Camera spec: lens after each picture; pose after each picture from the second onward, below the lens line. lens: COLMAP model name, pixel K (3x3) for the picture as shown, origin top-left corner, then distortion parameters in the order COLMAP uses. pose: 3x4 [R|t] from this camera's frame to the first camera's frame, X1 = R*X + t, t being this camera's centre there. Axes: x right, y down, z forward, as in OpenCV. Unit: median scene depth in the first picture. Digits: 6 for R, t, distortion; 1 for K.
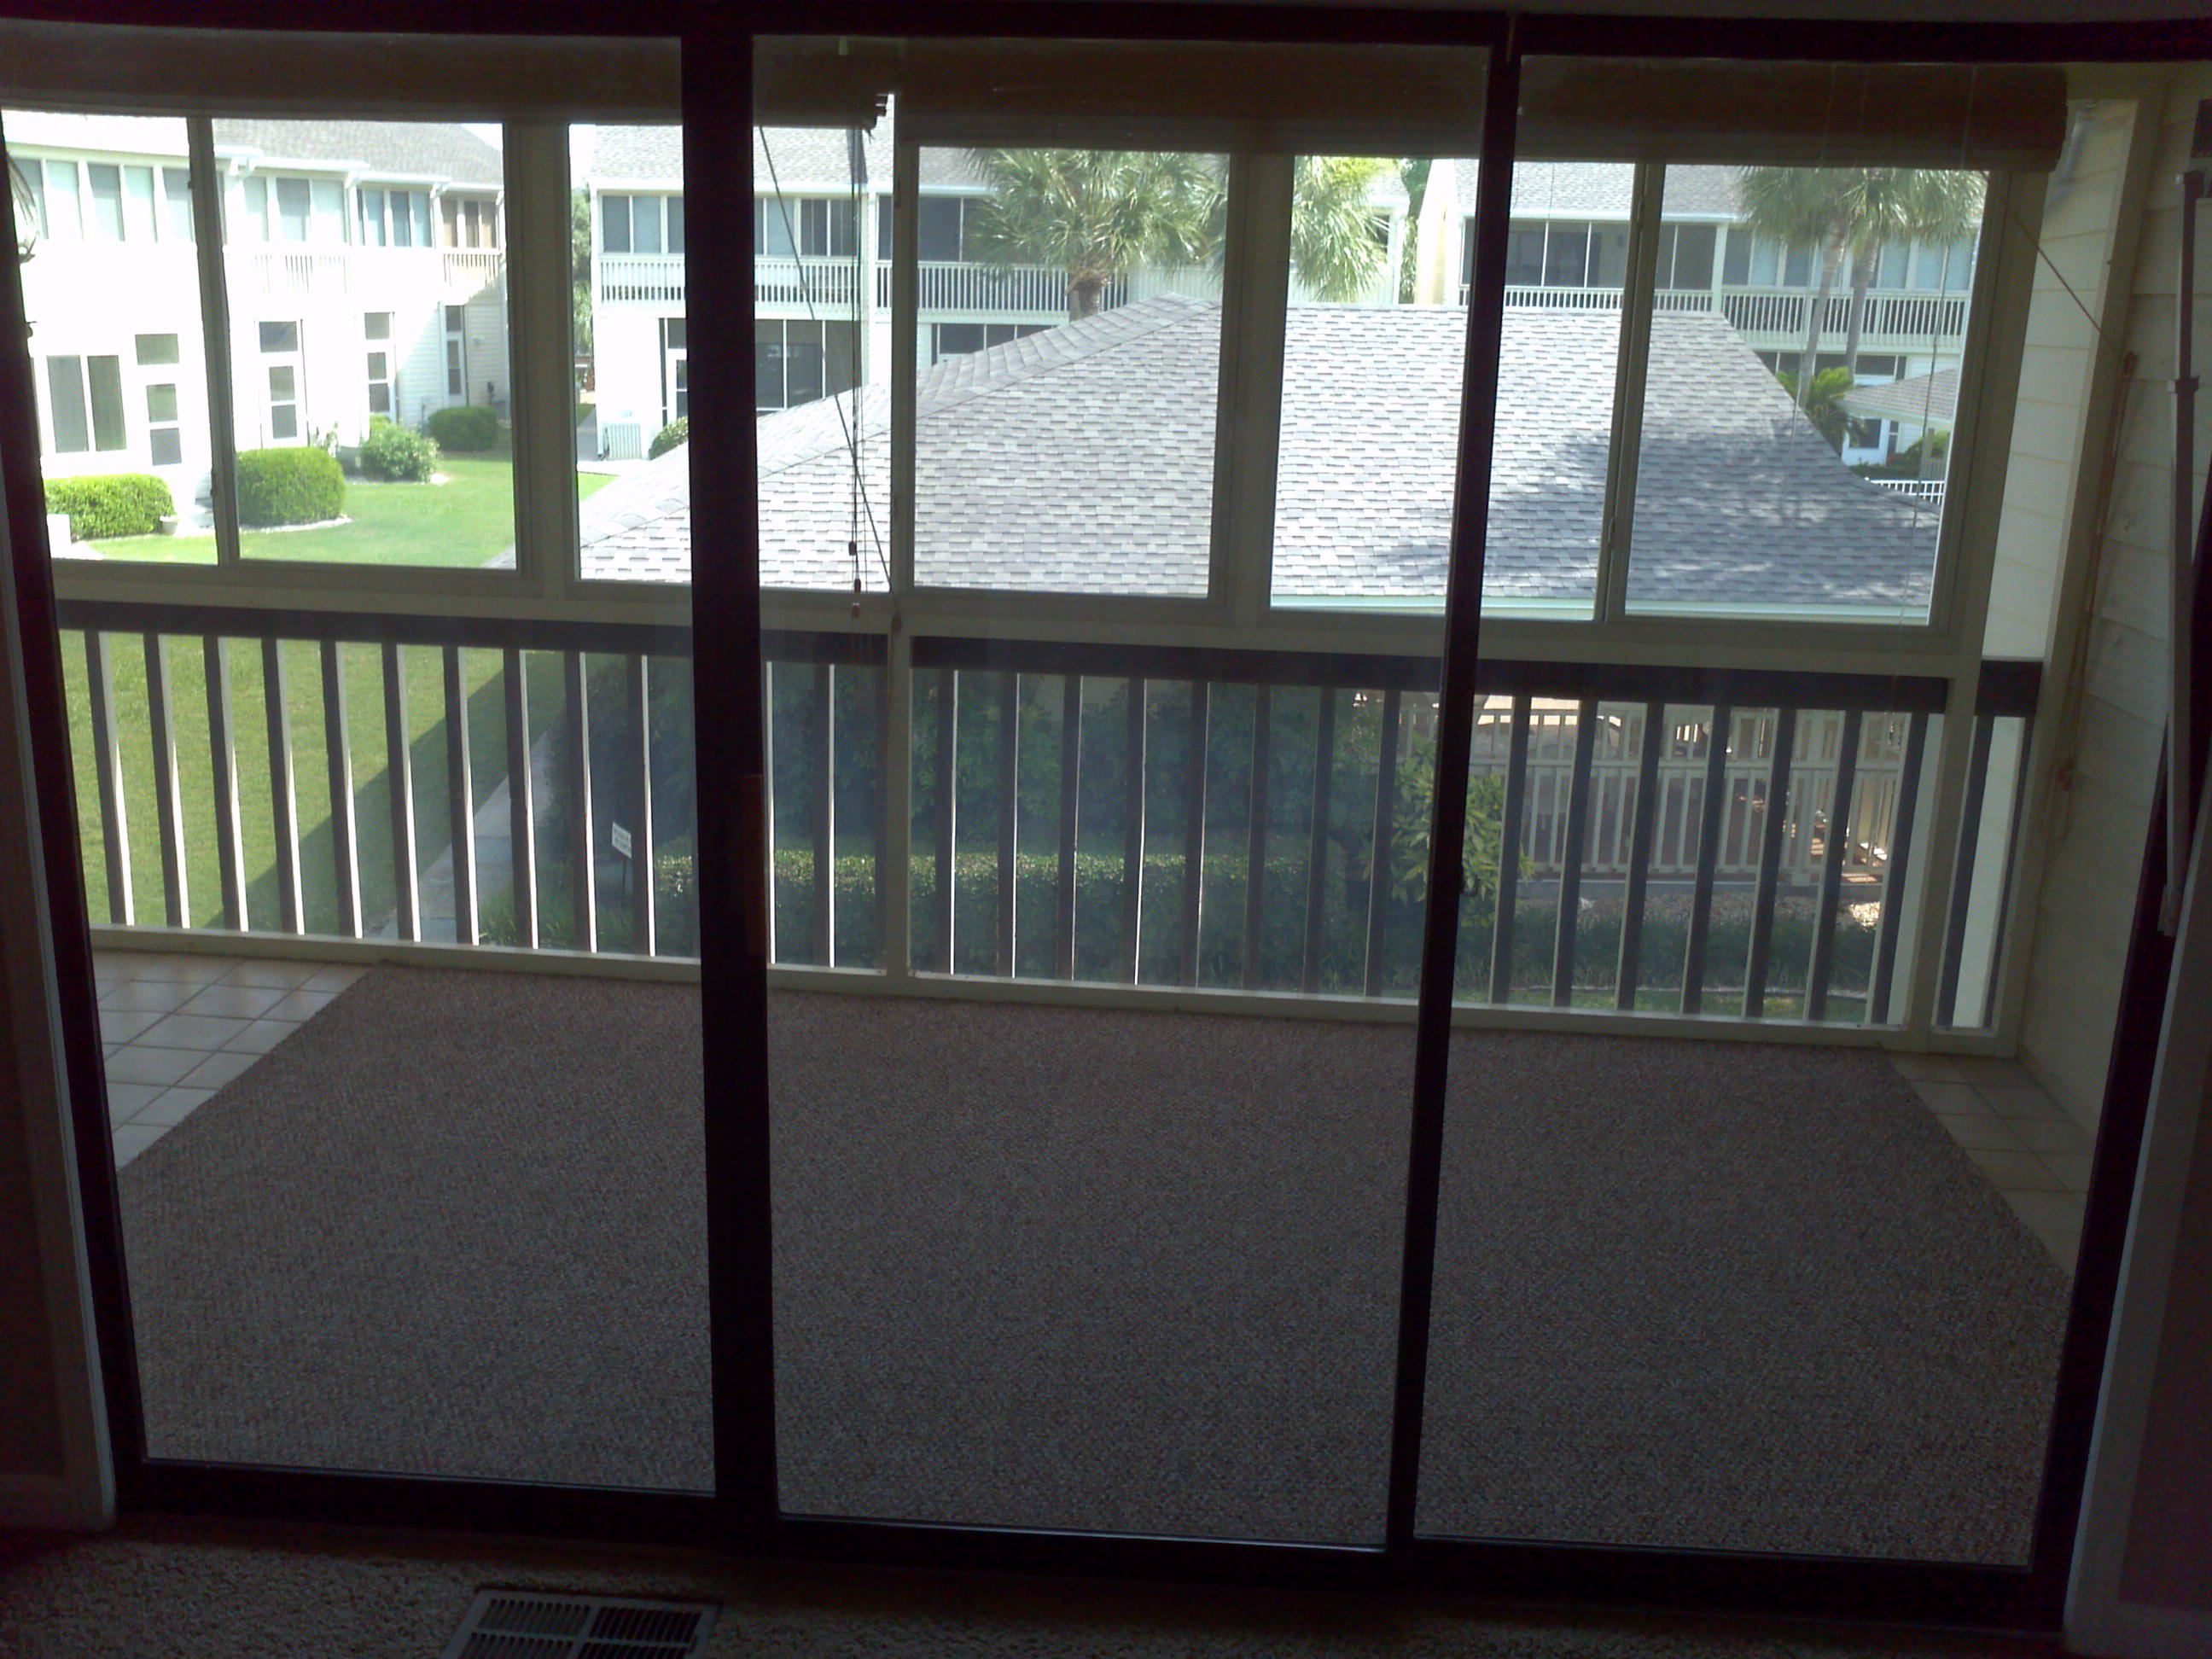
lens RADIAL K [[2184.3, 0, 1126.1], [0, 2184.3, 887.6], [0, 0, 1]] dist [-0.021740, 0.000000]
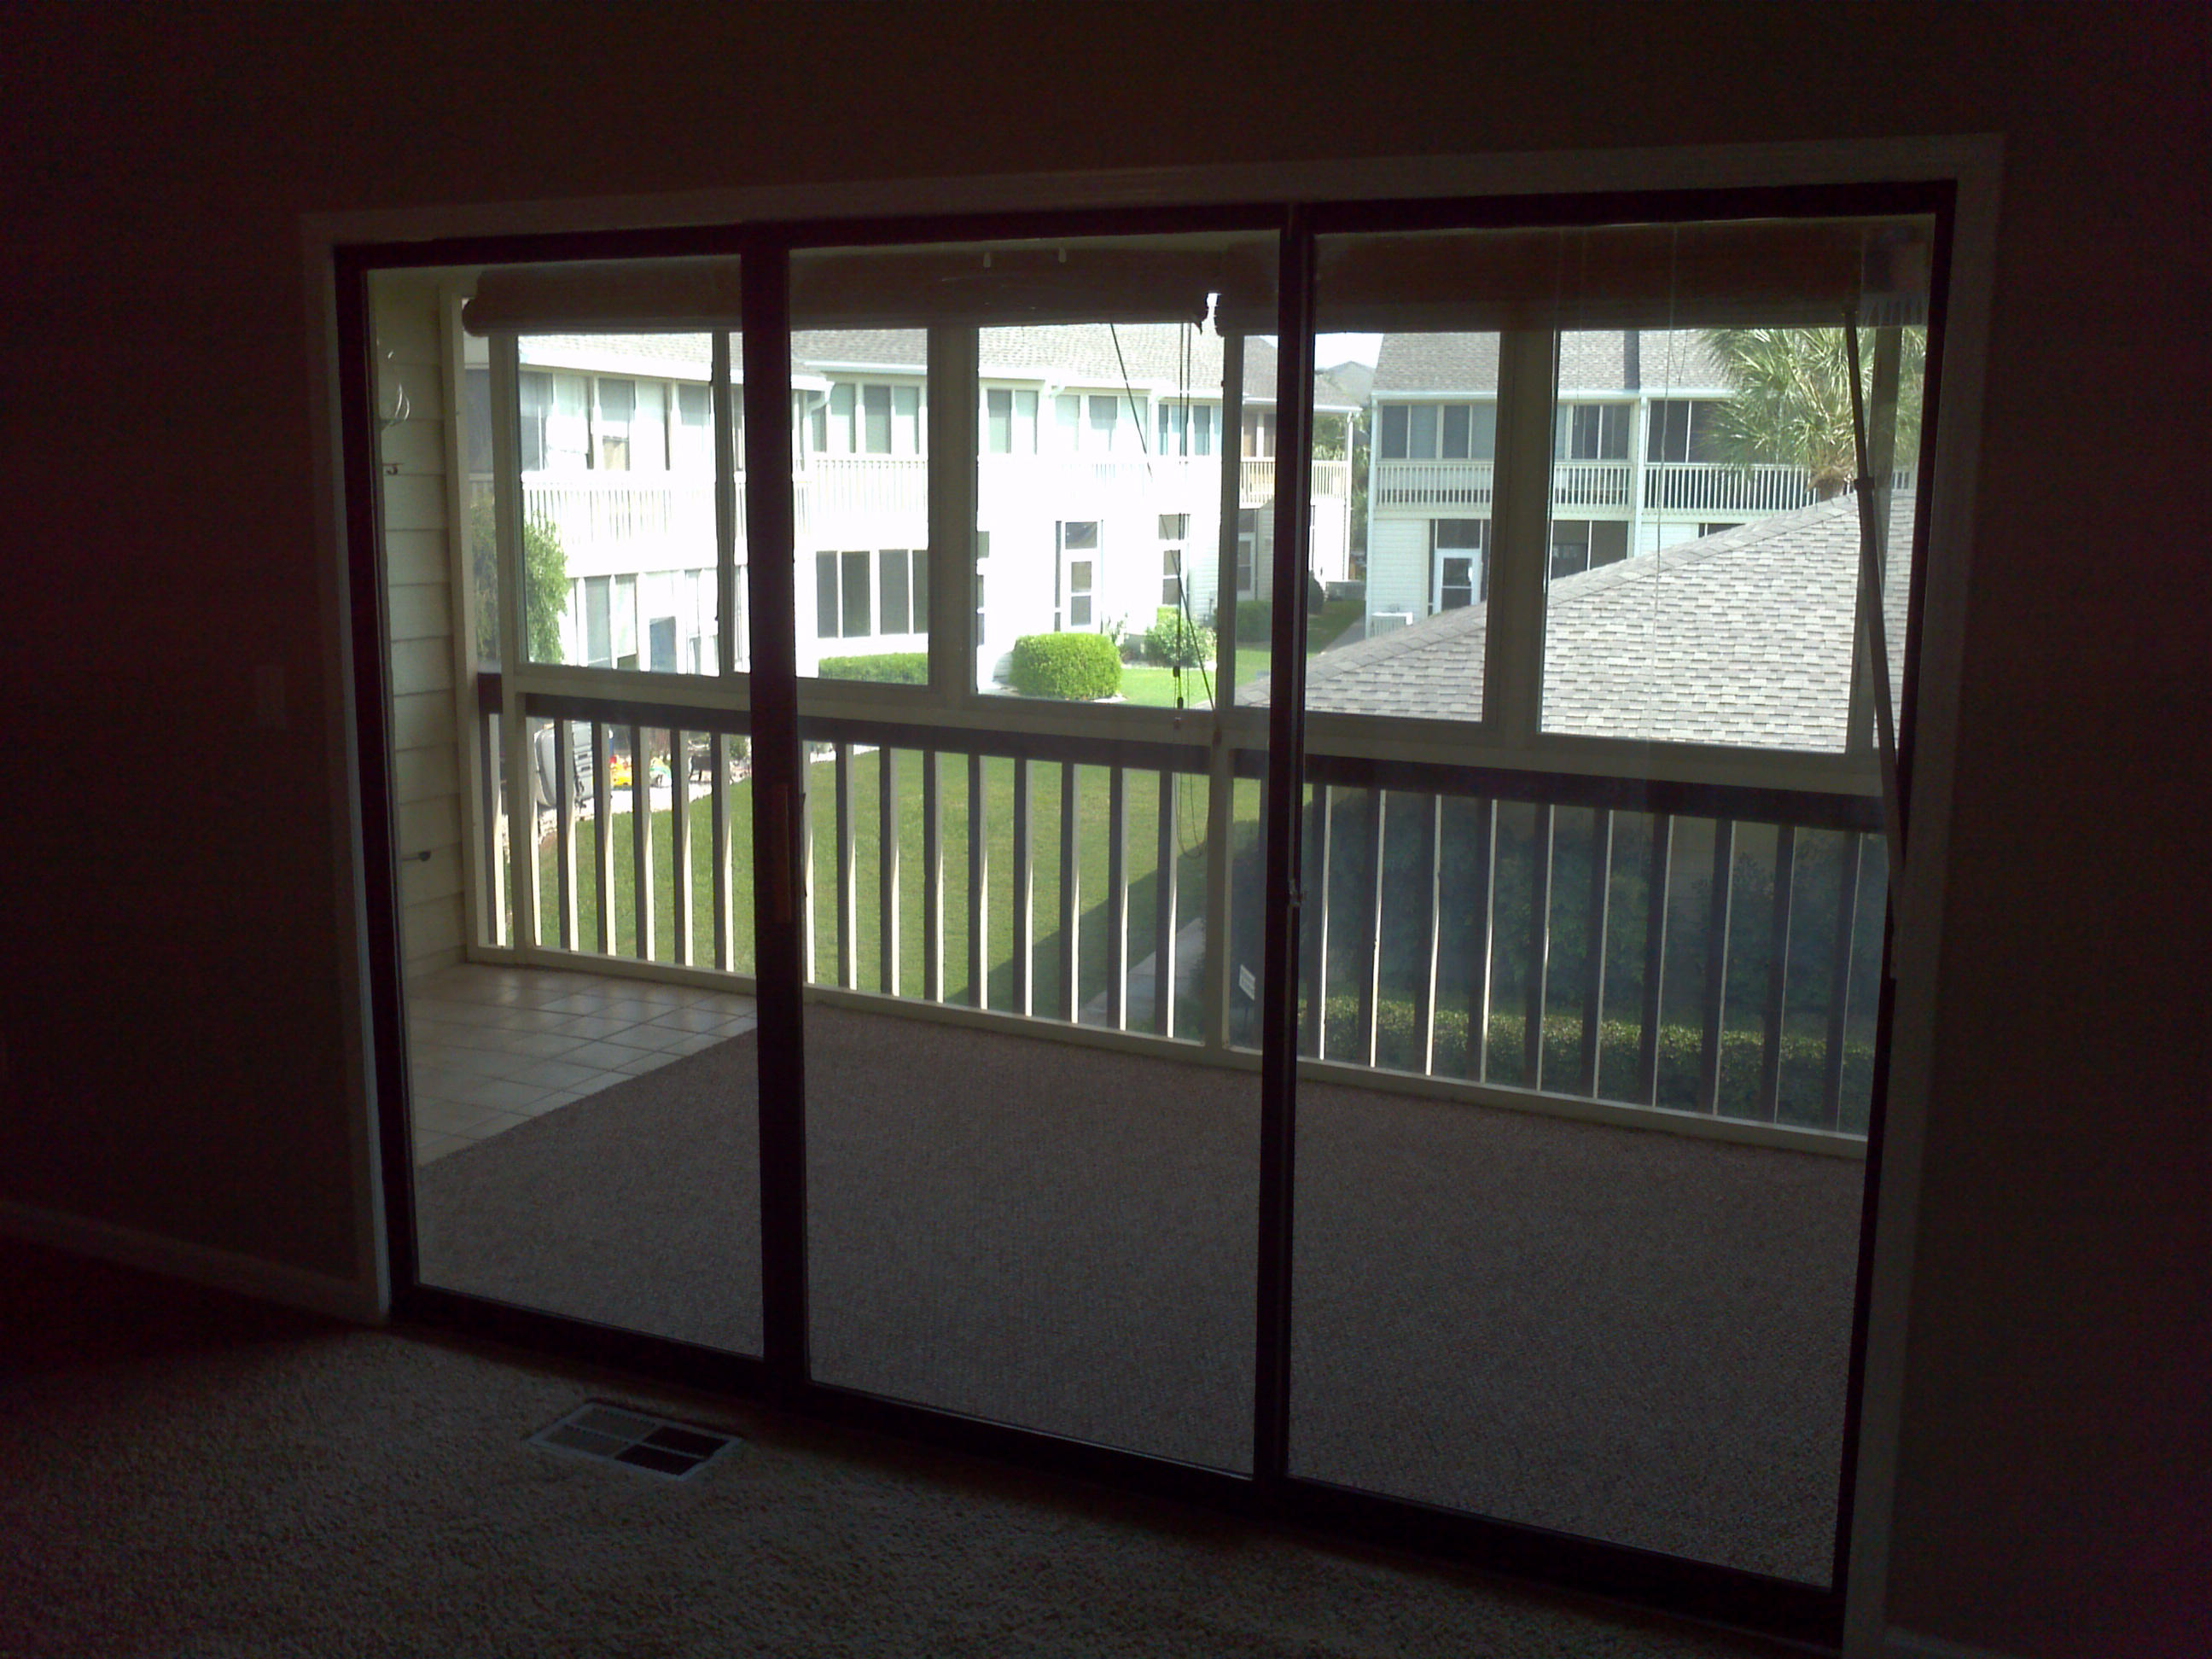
lens RADIAL K [[2184.3, 0, 1100.0], [0, 2184.3, 826.4], [0, 0, 1]] dist [-0.021740, 0.000000]
pose [[0.928183, 0.044267, -0.369481, 0.093953], [-0.087578, 0.990996, -0.101275, 0.017215], [0.361671, 0.126360, 0.923703, -0.030554]]
